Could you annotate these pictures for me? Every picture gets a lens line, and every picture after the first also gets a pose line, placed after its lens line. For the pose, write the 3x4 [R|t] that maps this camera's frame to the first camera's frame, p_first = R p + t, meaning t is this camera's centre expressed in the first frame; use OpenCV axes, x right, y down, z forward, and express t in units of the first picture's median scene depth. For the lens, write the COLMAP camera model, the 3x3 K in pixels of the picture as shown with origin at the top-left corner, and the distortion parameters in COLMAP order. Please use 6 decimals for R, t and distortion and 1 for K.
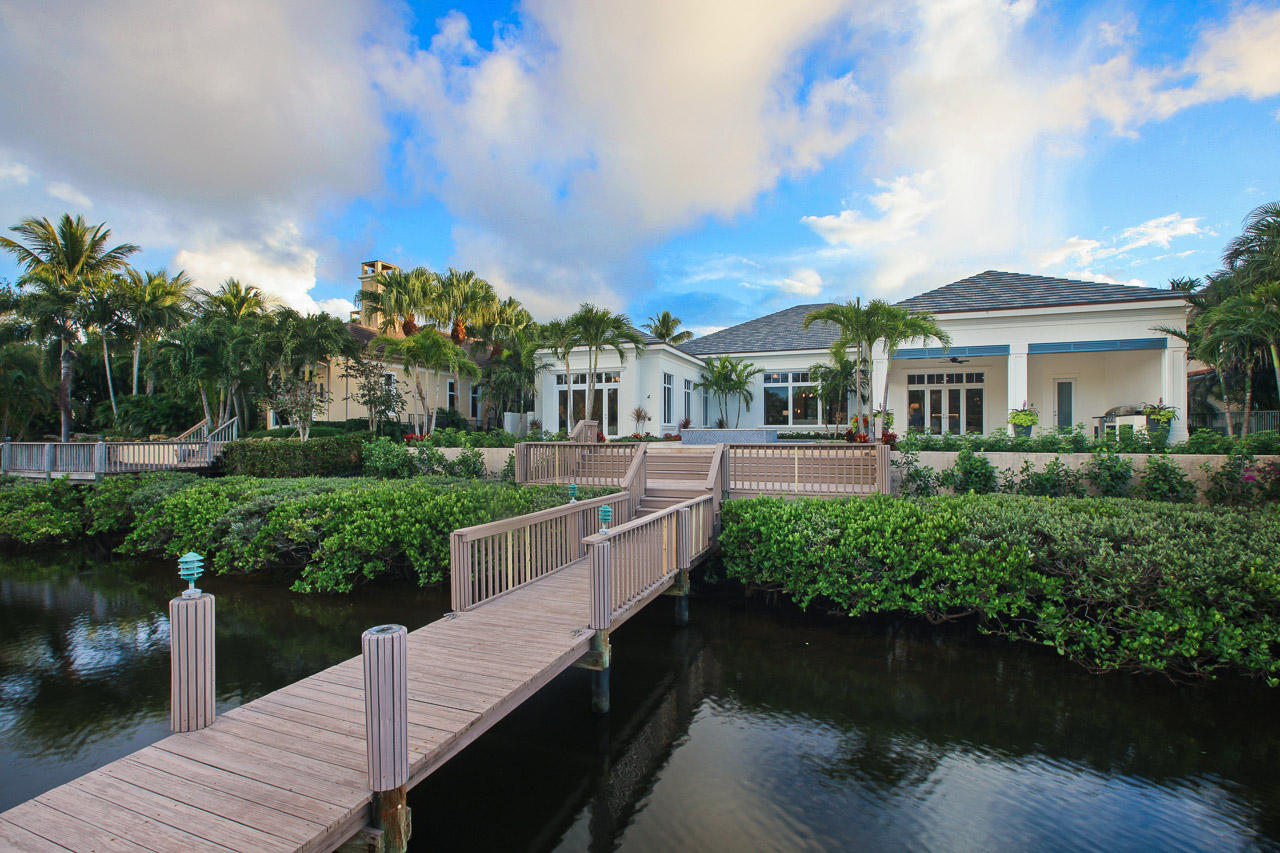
lens RADIAL K [[553.6, 0, 656.0], [0, 553.6, 411.7], [0, 0, 1]] dist [-0.030707, 0.011092]
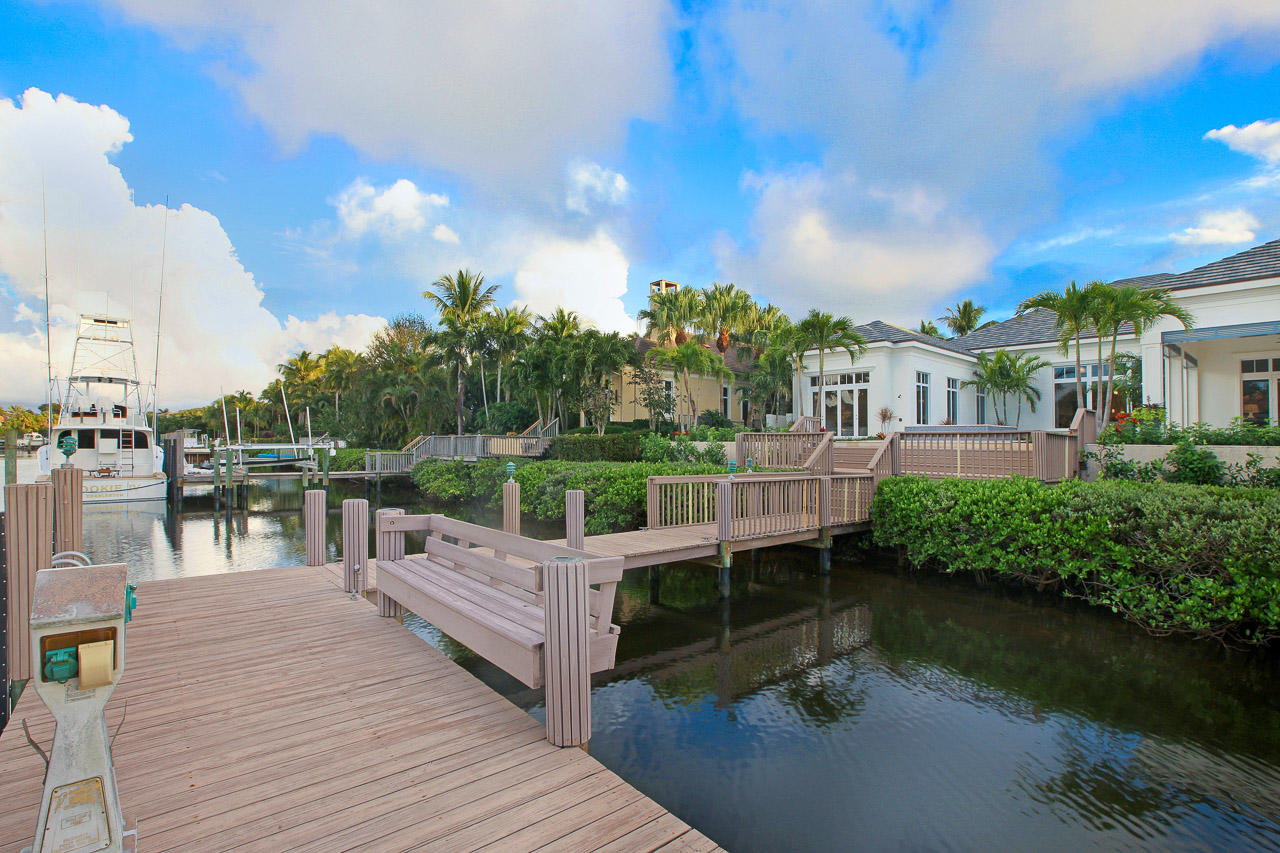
lens RADIAL K [[591.4, 0, 640.0], [0, 591.4, 426.5], [0, 0, 1]] dist [-0.026790, 0.000859]
pose [[0.862060, 0.009412, -0.506719, 0.099624], [-0.003246, 0.999910, 0.013050, 0.011781], [0.506796, -0.009605, 0.862013, -0.097127]]
